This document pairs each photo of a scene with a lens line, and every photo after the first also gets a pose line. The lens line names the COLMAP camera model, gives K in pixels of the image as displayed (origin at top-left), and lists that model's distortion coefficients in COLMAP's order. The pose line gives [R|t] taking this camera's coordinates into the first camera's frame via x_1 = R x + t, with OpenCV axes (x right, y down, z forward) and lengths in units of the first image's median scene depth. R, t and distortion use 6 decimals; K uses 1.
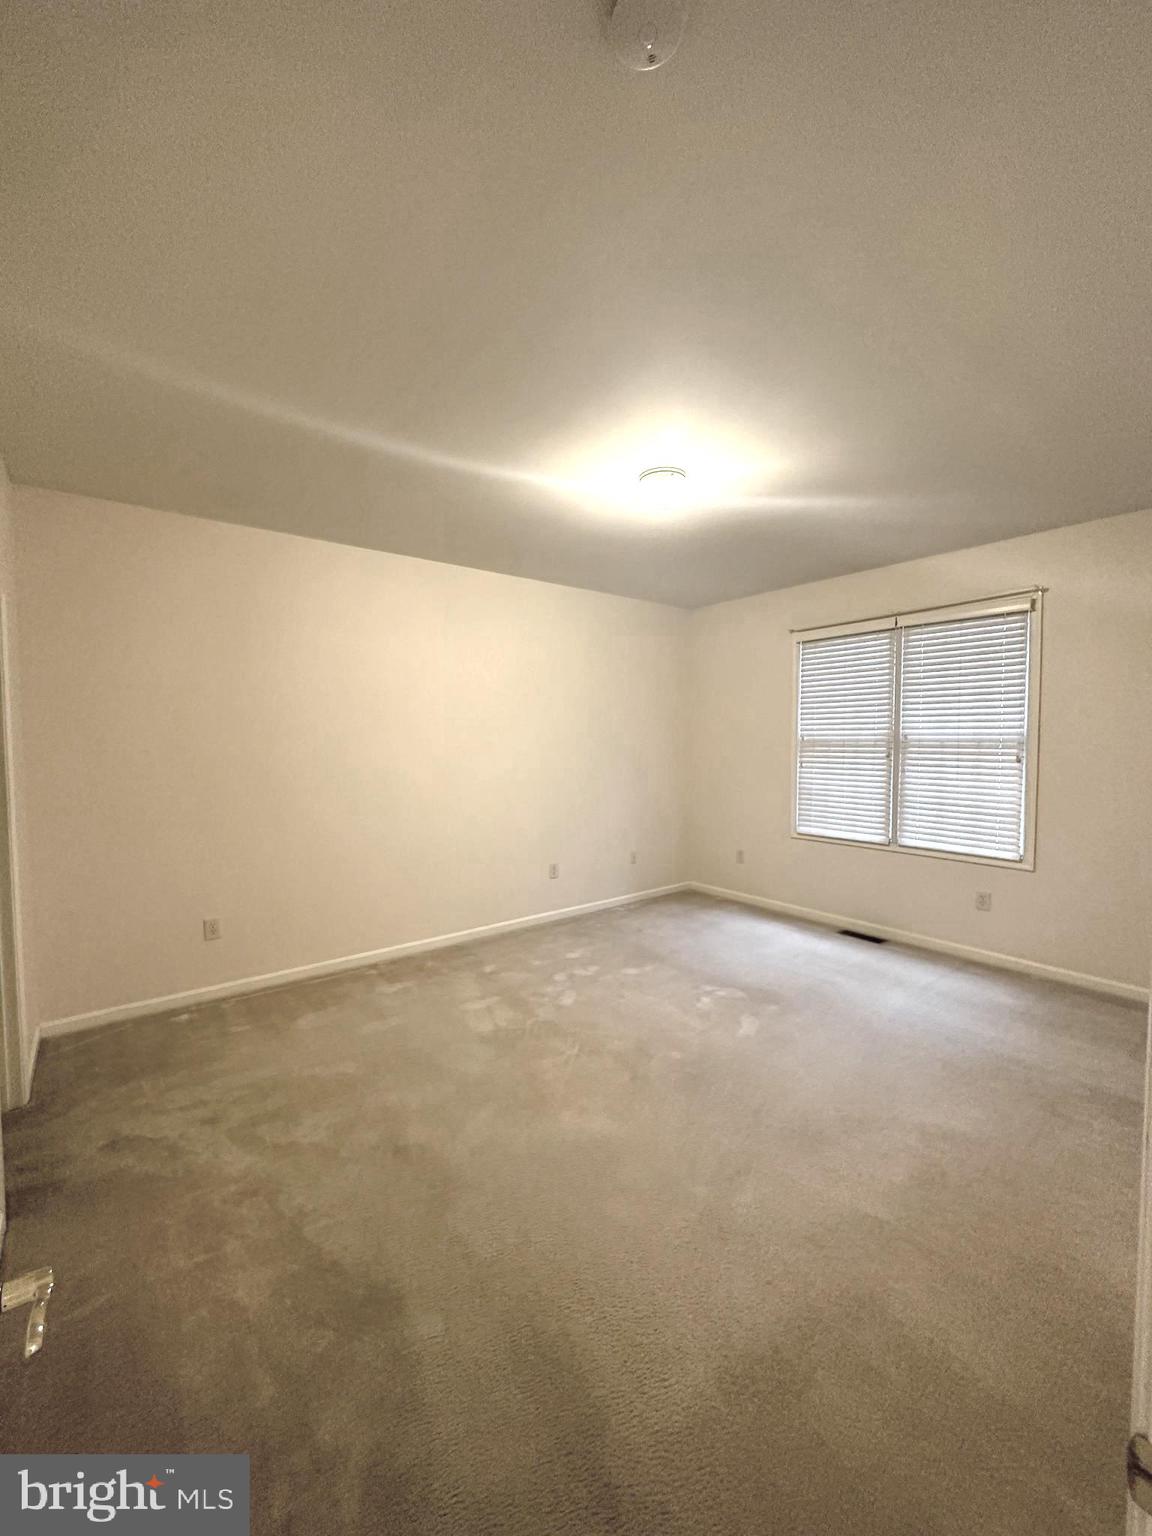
lens RADIAL K [[609.0, 0, 573.7], [0, 609.0, 769.5], [0, 0, 1]] dist [0.000216, -0.000381]
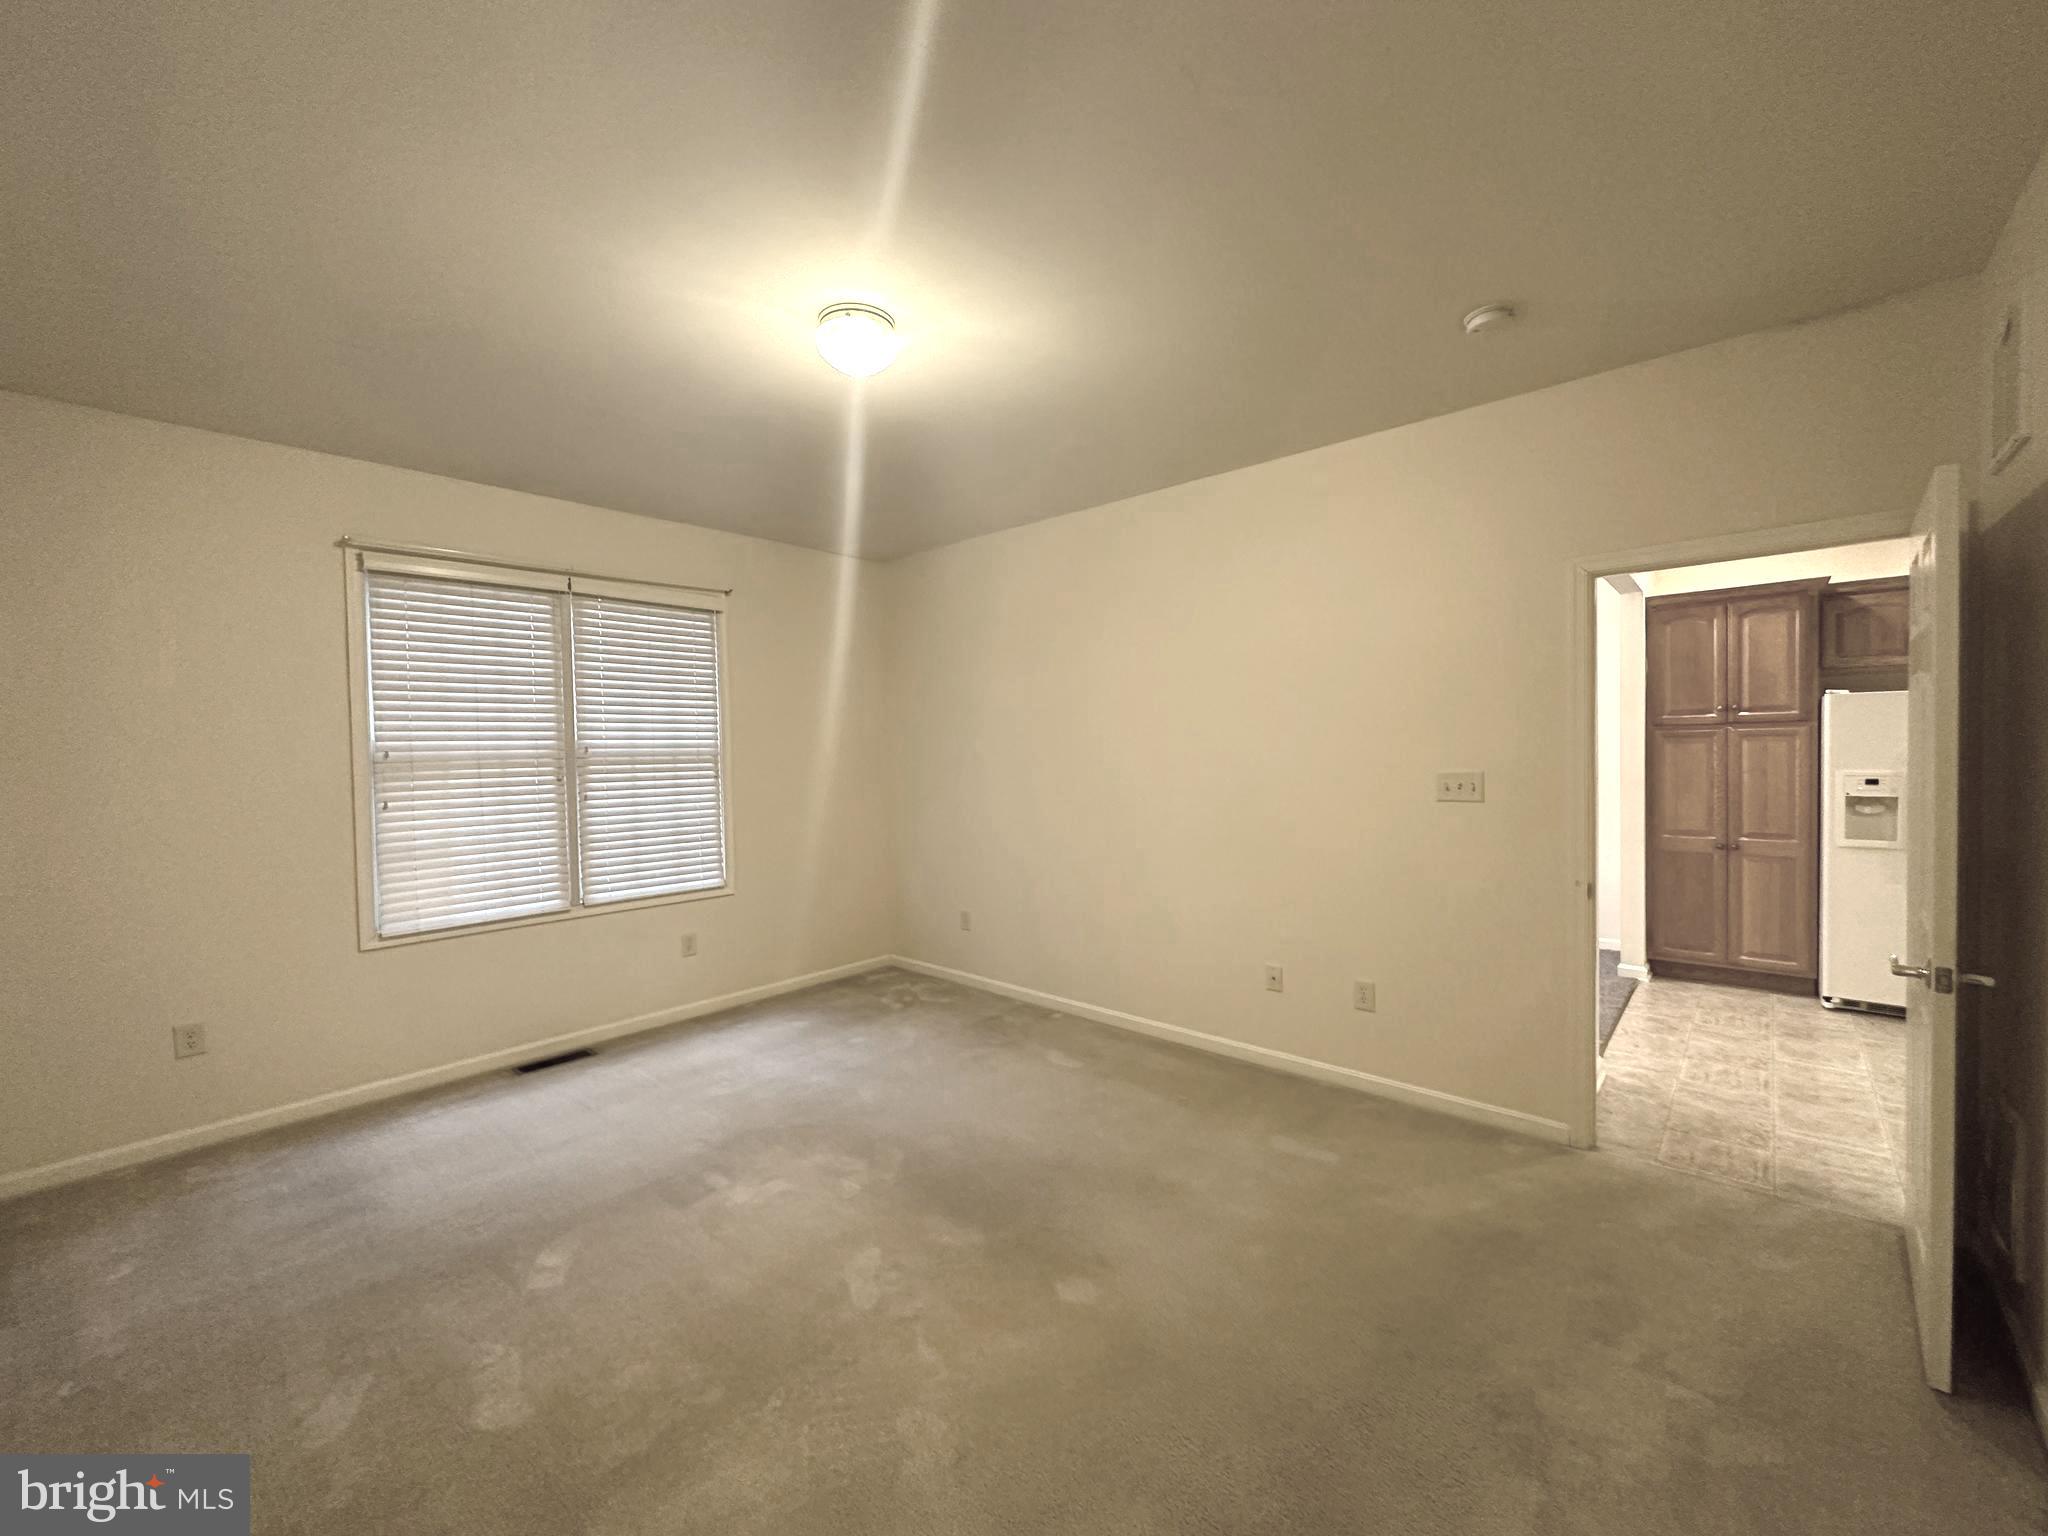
lens RADIAL K [[812.0, 0, 1026.0], [0, 812.0, 767.7], [0, 0, 1]] dist [0.000216, -0.000381]
pose [[-0.170526, -0.015547, 0.985231, -0.463468], [0.068591, 0.997263, 0.027608, -0.024406], [-0.982963, 0.072286, -0.168993, 0.656629]]
